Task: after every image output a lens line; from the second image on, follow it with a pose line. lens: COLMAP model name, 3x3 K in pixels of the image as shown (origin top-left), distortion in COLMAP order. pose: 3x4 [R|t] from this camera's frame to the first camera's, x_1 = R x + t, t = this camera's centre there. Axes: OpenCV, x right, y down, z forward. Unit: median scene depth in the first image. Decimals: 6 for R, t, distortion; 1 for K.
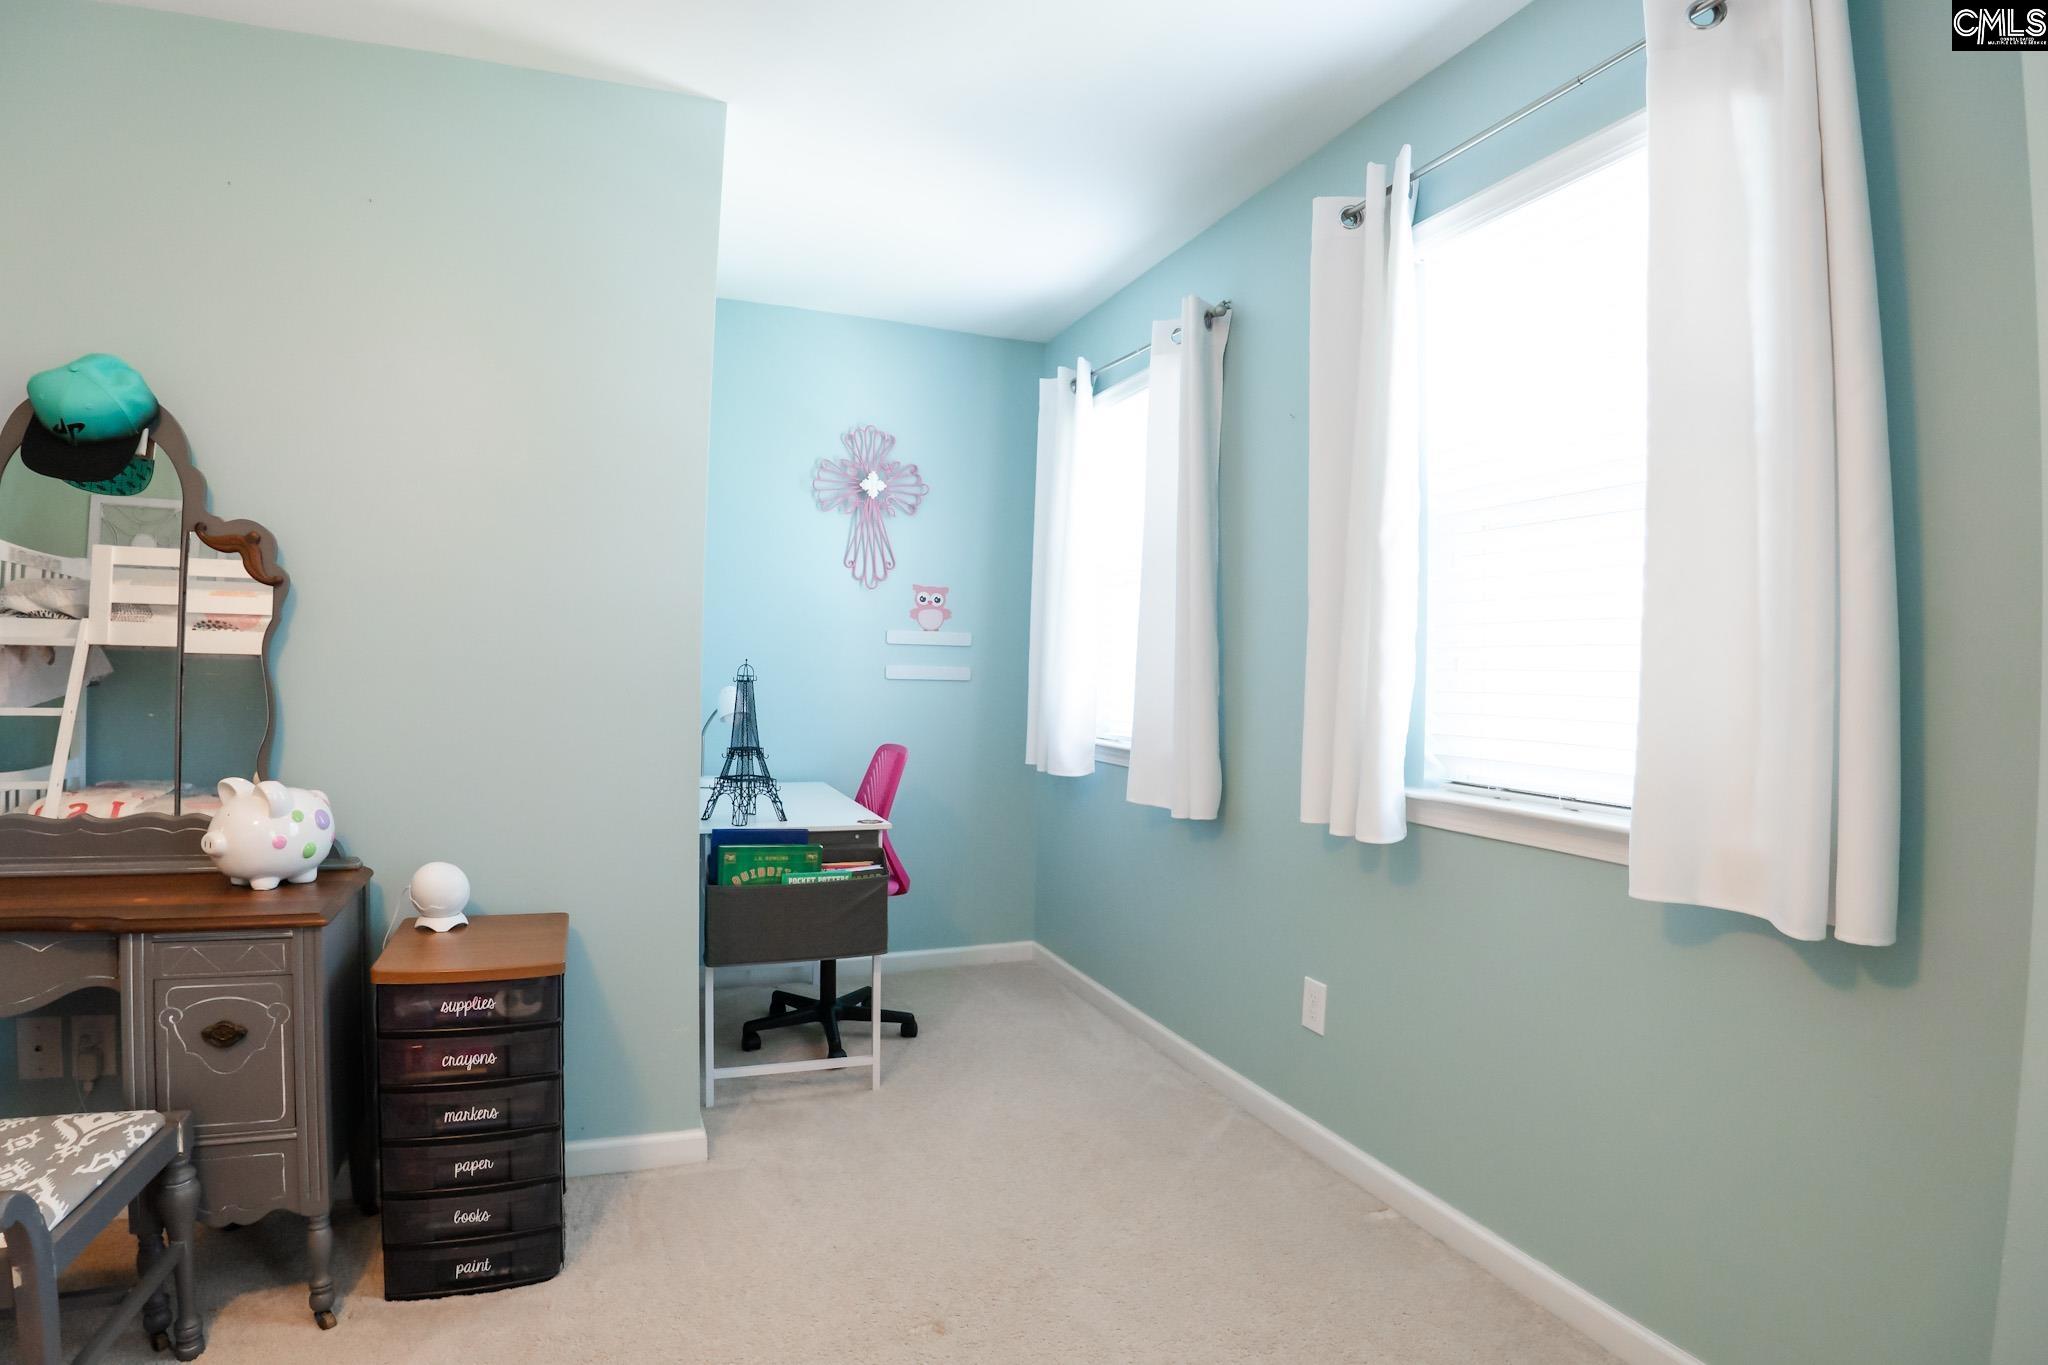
lens RADIAL K [[1025.9, 0, 1044.8], [0, 1025.9, 681.6], [0, 0, 1]] dist [-0.102323, 0.023076]
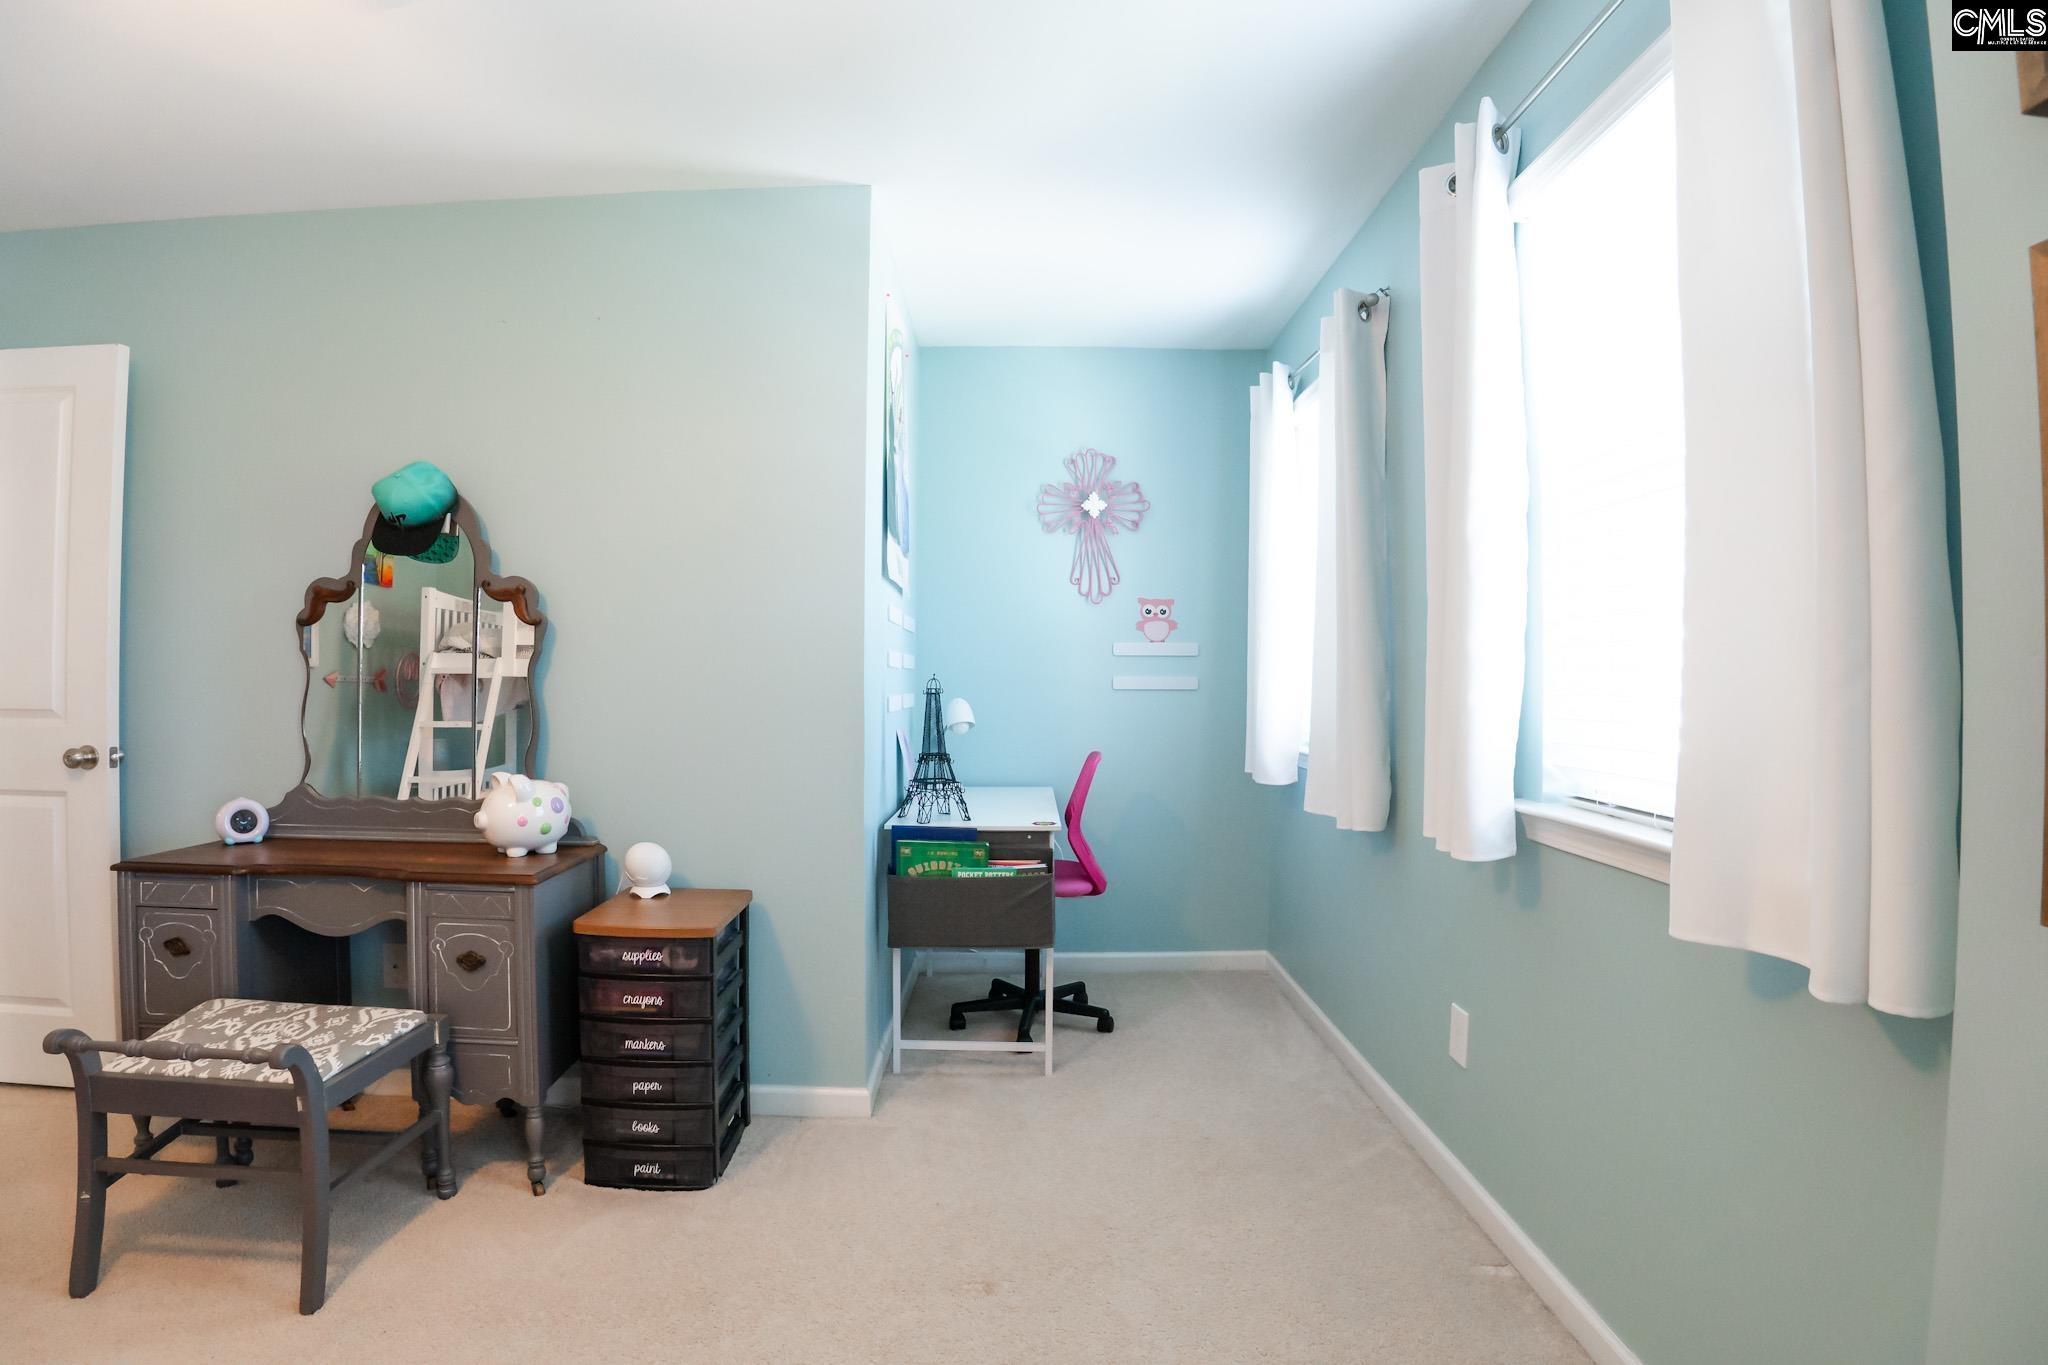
lens RADIAL K [[1025.9, 0, 1044.8], [0, 1025.9, 681.6], [0, 0, 1]] dist [-0.102323, 0.023076]
pose [[0.926273, -0.017867, -0.376430, 0.293982], [0.014058, 0.999818, -0.012863, 0.003120], [0.376592, 0.006623, 0.926356, 0.008097]]
